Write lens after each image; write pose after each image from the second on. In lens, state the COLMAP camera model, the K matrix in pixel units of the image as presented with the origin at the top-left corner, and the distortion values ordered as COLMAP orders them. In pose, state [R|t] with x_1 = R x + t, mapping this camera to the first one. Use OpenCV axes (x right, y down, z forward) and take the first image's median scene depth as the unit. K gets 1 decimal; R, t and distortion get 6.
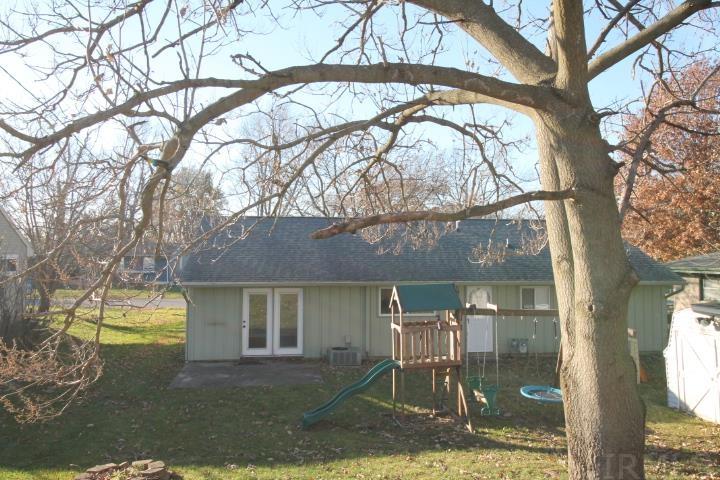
lens RADIAL K [[565.6, 0, 359.8], [0, 565.6, 223.1], [0, 0, 1]] dist [0.003513, 0.004245]
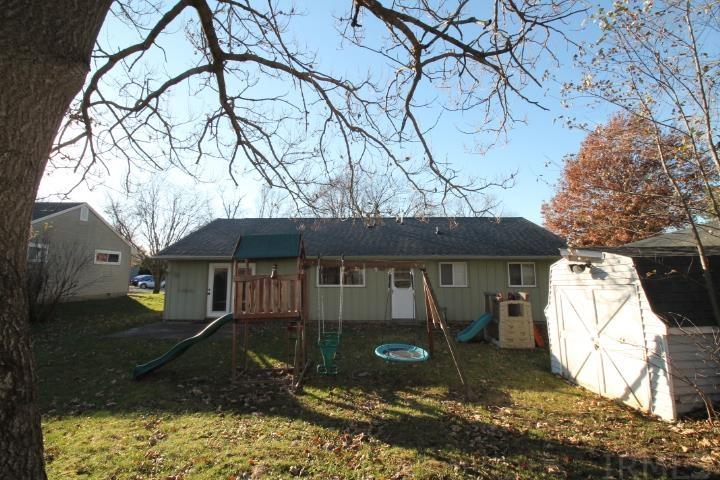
lens RADIAL K [[335.5, 0, 360.6], [0, 335.5, 228.7], [0, 0, 1]] dist [-0.017824, -0.000860]
pose [[0.986344, -0.024844, -0.162815, 0.355781], [0.012399, 0.996953, -0.077011, 0.141606], [0.164232, 0.073940, 0.983647, 0.439947]]
